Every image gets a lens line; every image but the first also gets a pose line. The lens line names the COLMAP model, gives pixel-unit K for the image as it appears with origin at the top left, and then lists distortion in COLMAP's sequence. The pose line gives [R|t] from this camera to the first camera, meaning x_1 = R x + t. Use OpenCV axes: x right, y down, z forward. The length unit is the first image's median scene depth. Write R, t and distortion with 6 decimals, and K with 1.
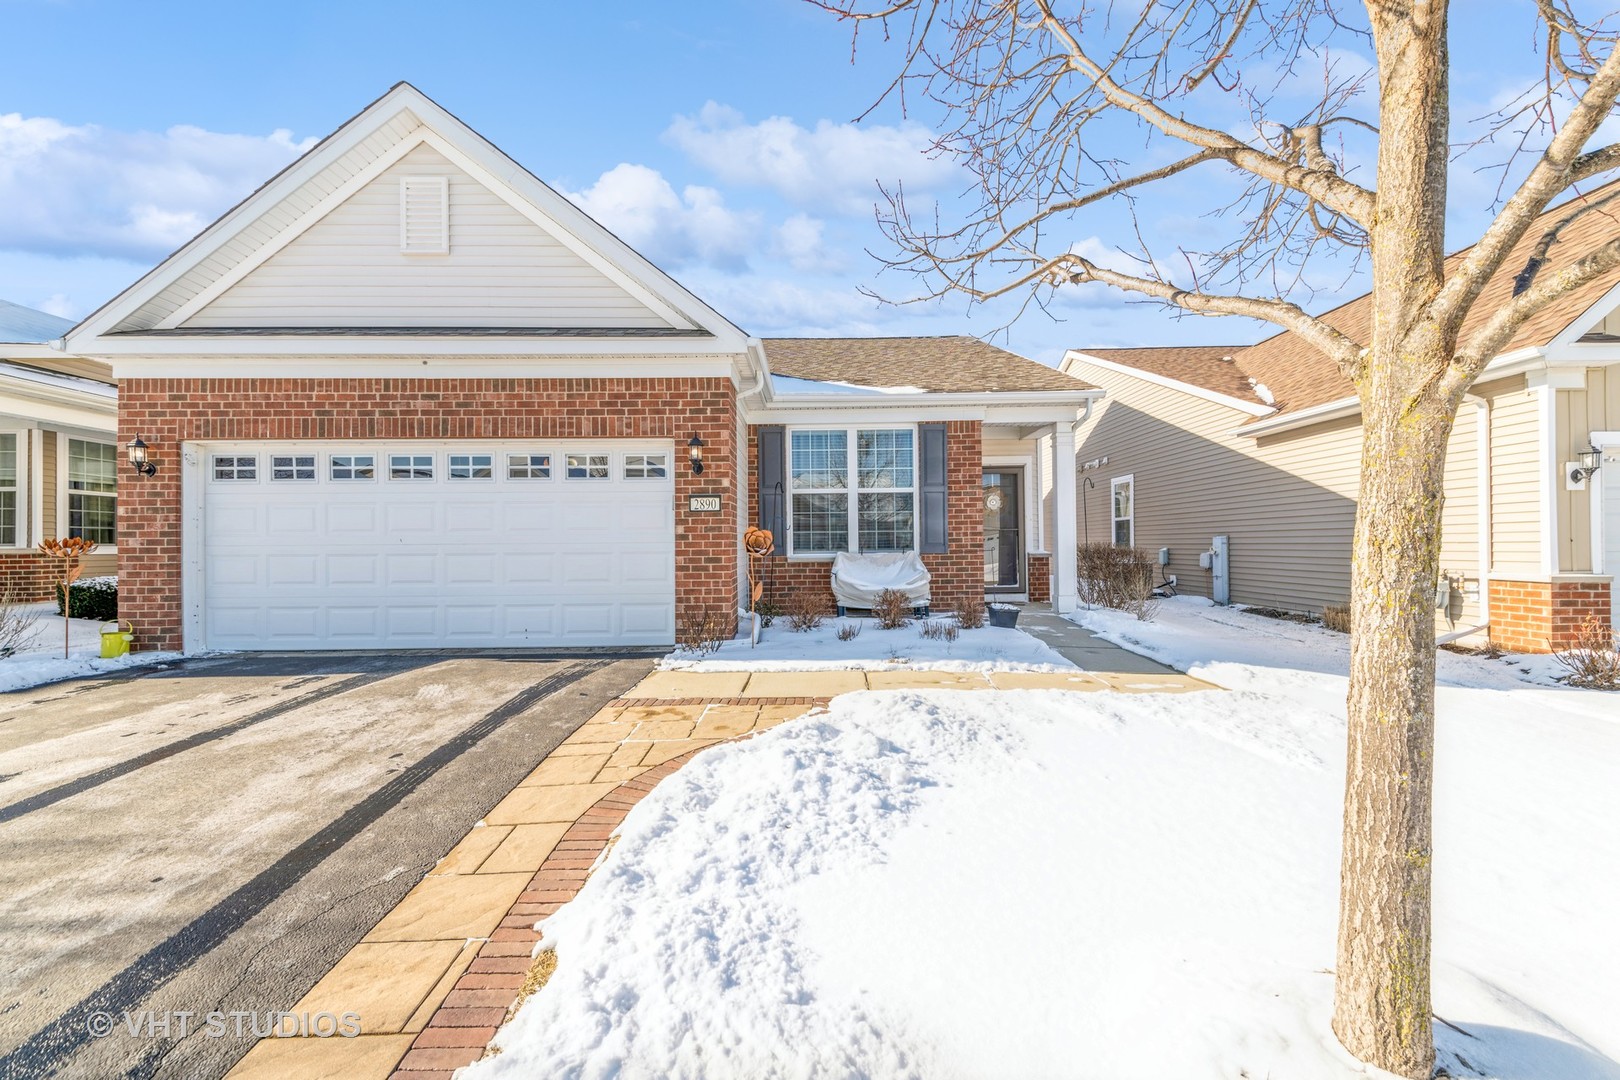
lens RADIAL K [[646.0, 0, 808.1], [0, 646.0, 539.8], [0, 0, 1]] dist [0.003246, -0.000442]
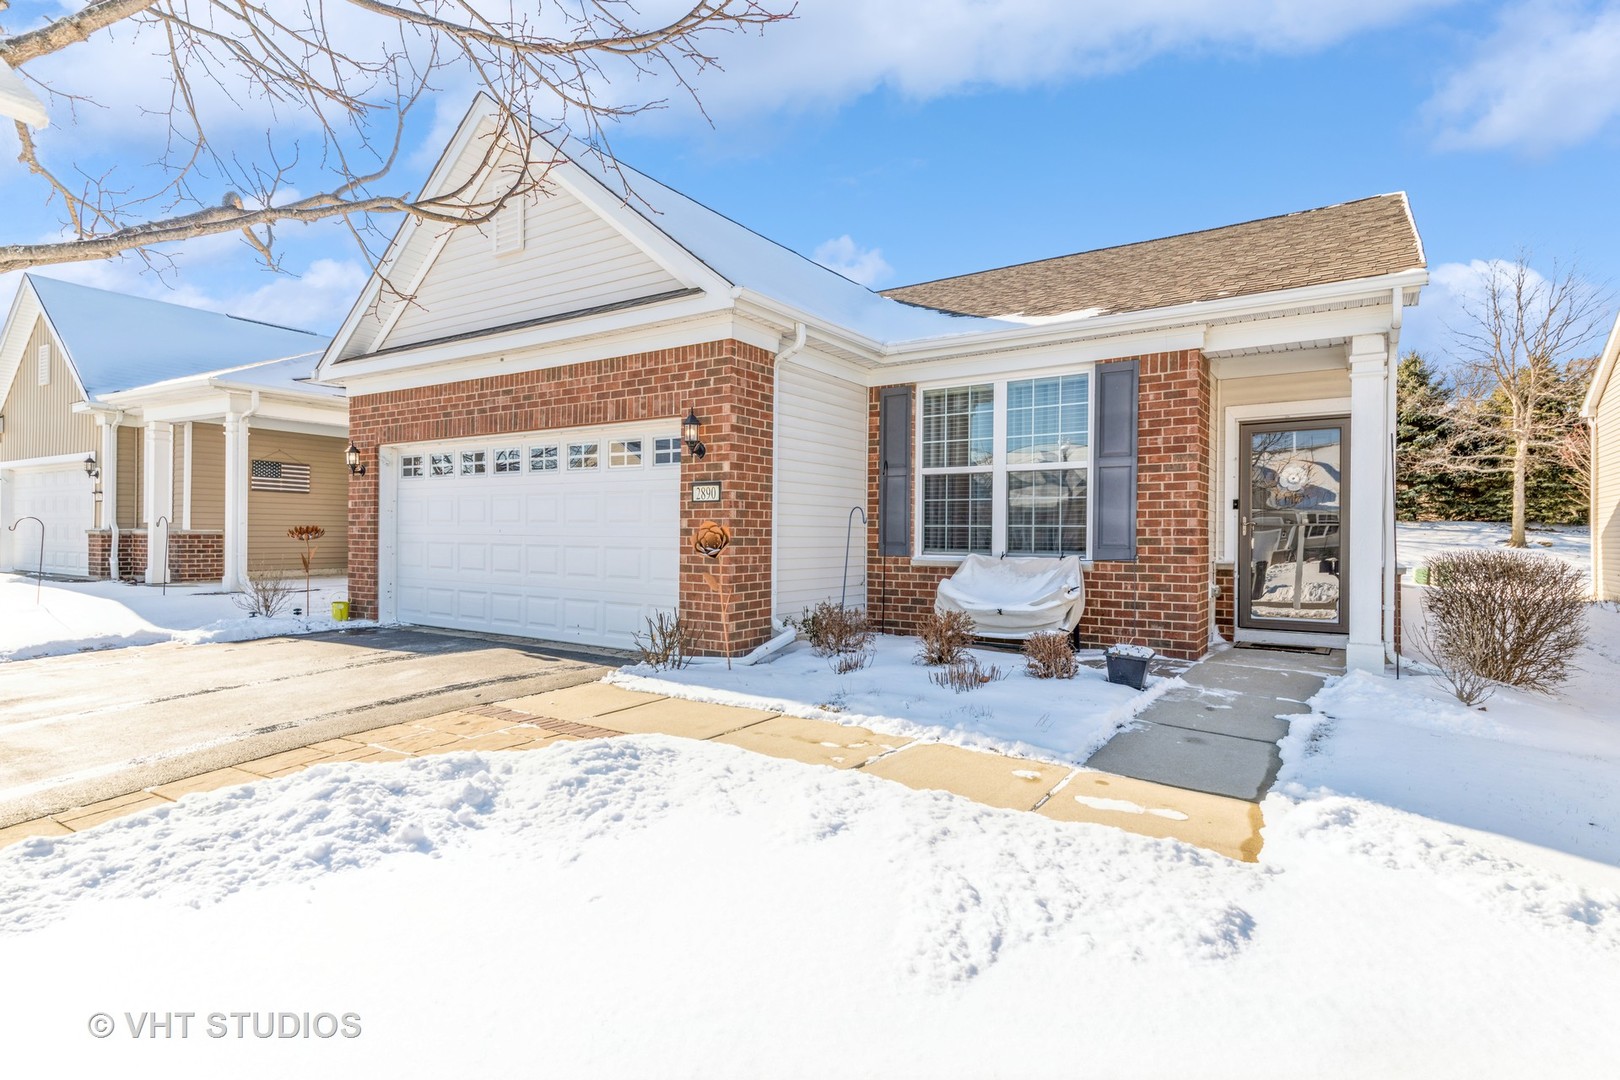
lens RADIAL K [[811.0, 0, 808.7], [0, 811.0, 533.5], [0, 0, 1]] dist [0.001398, -0.000080]
pose [[0.829685, 0.016403, -0.557990, 0.527520], [-0.011386, 0.999858, 0.012462, -0.017468], [0.558115, -0.003987, 0.829754, 0.195264]]
